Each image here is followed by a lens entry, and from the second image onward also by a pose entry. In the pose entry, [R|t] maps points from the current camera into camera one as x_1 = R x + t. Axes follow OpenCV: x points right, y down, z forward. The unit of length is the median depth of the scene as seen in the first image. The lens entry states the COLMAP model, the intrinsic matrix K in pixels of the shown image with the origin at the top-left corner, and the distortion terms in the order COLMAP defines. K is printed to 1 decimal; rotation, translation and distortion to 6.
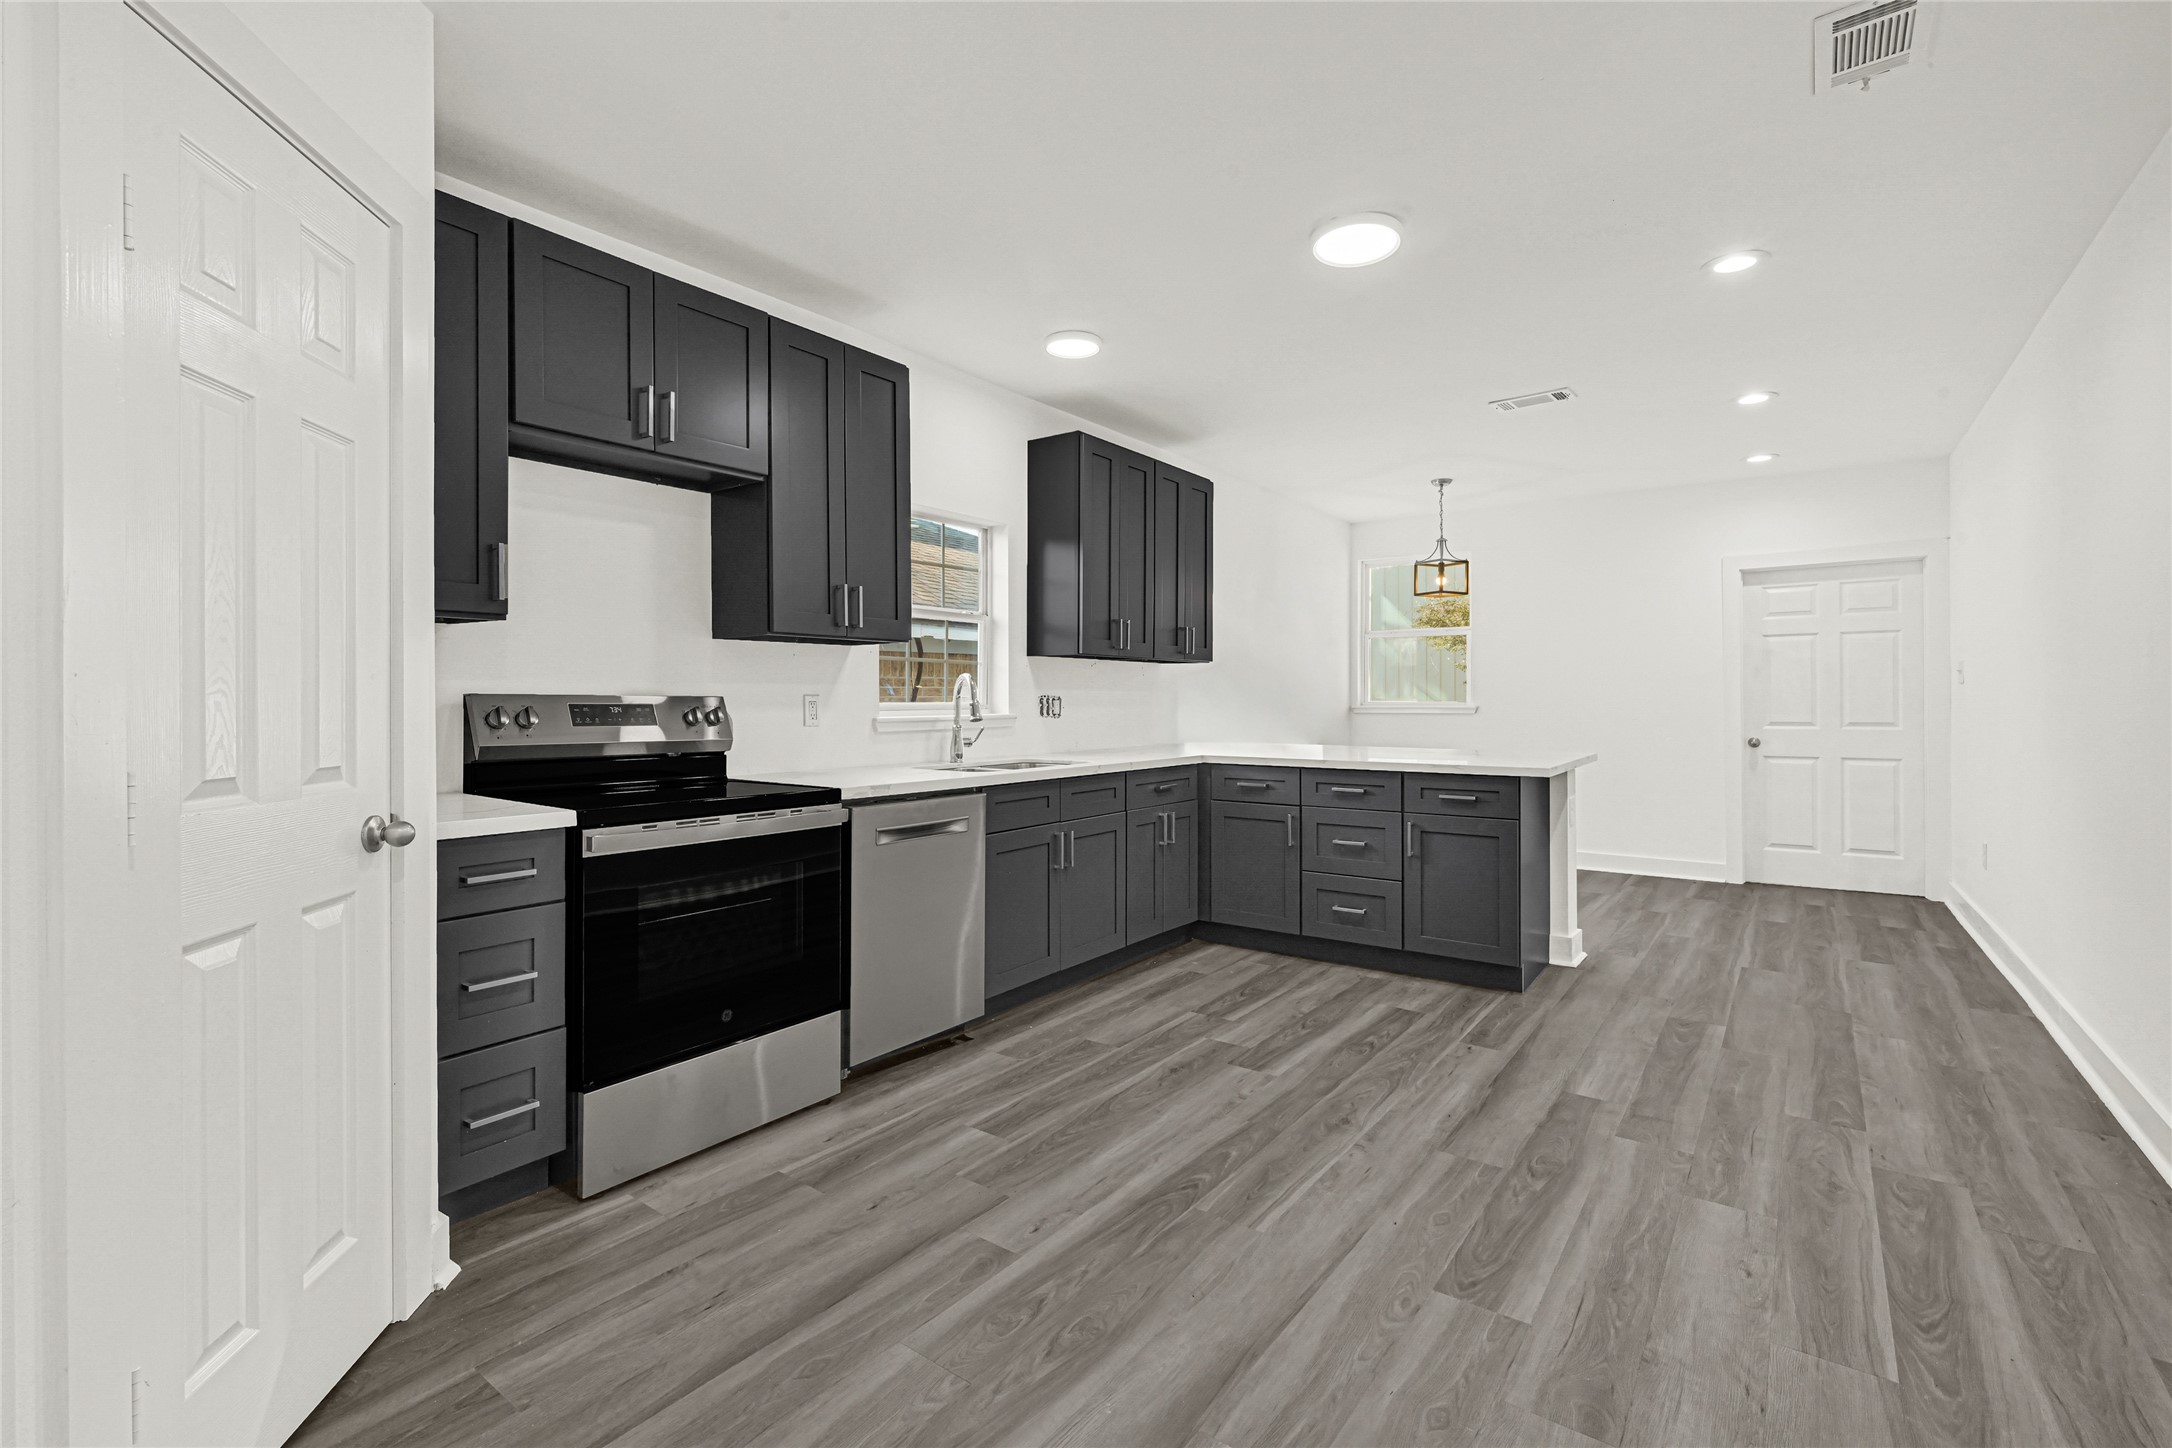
lens RADIAL K [[975.5, 0, 1086.1], [0, 975.5, 706.7], [0, 0, 1]] dist [0.000232, -0.000794]
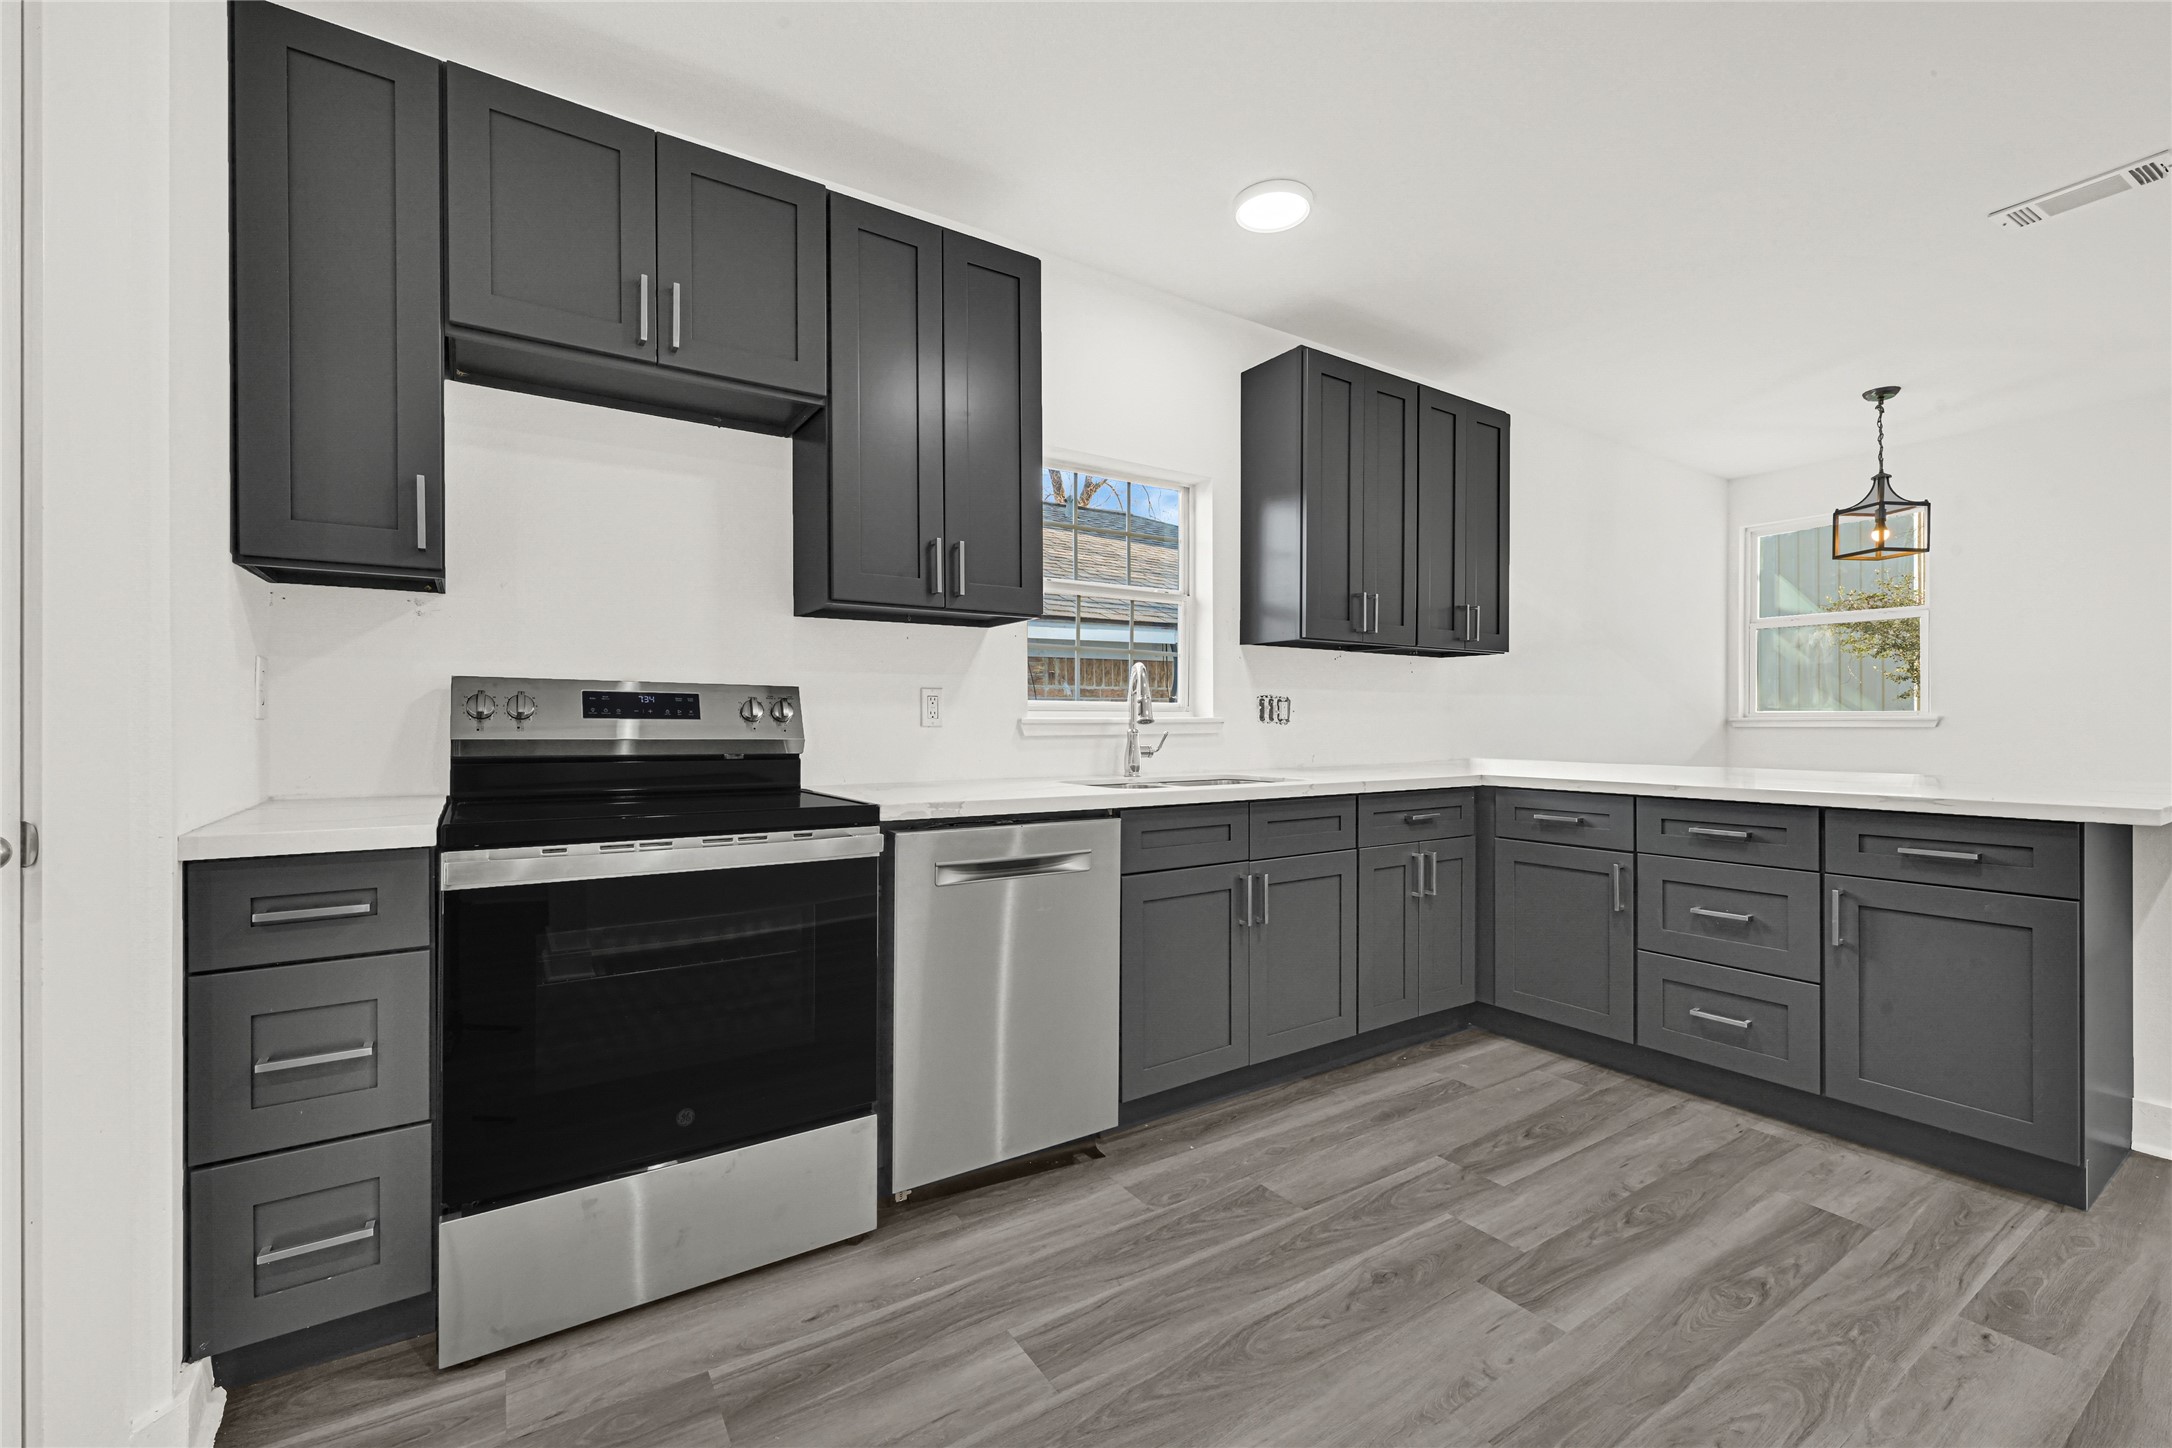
lens RADIAL K [[908.8, 0, 1083.5], [0, 908.8, 727.2], [0, 0, 1]] dist [0.000432, 0.000606]
pose [[0.937735, 0.001803, -0.347347, 0.109135], [-0.003249, 0.999988, -0.003580, 0.025262], [0.347337, 0.004486, 0.937730, 0.377676]]
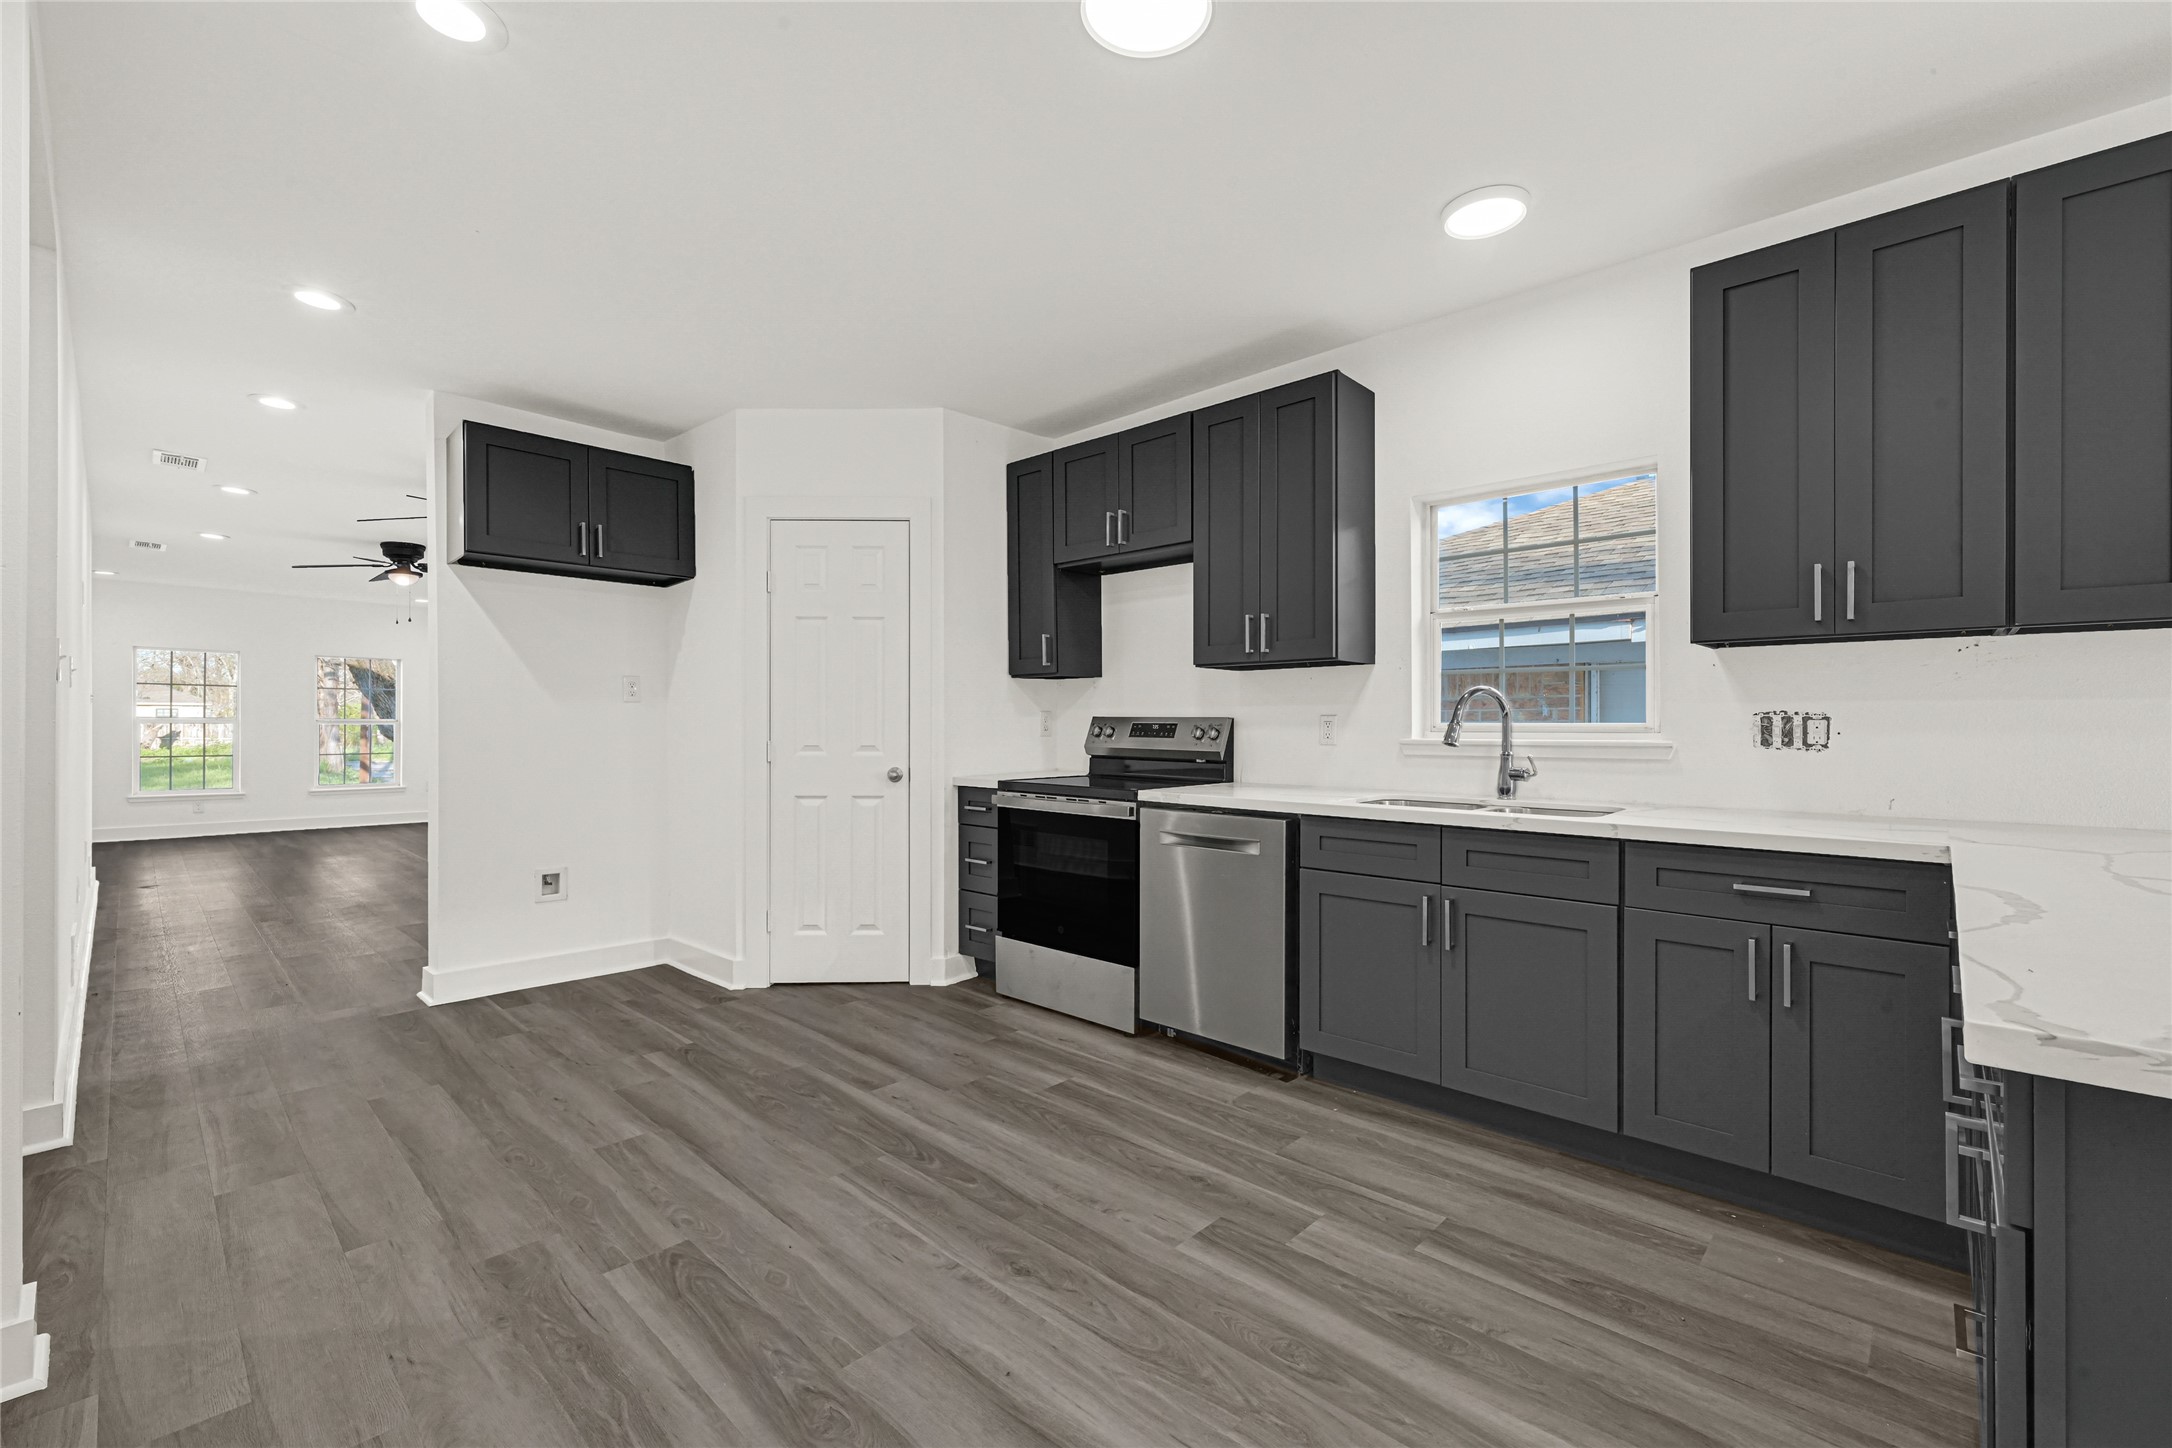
lens RADIAL K [[908.8, 0, 1072.8], [0, 908.8, 727.5], [0, 0, 1]] dist [0.000432, 0.000606]
pose [[-0.125664, 0.005668, -0.992057, 0.812813], [-0.007394, 0.999951, 0.006650, -0.003561], [0.992045, 0.008171, -0.125616, 0.950994]]
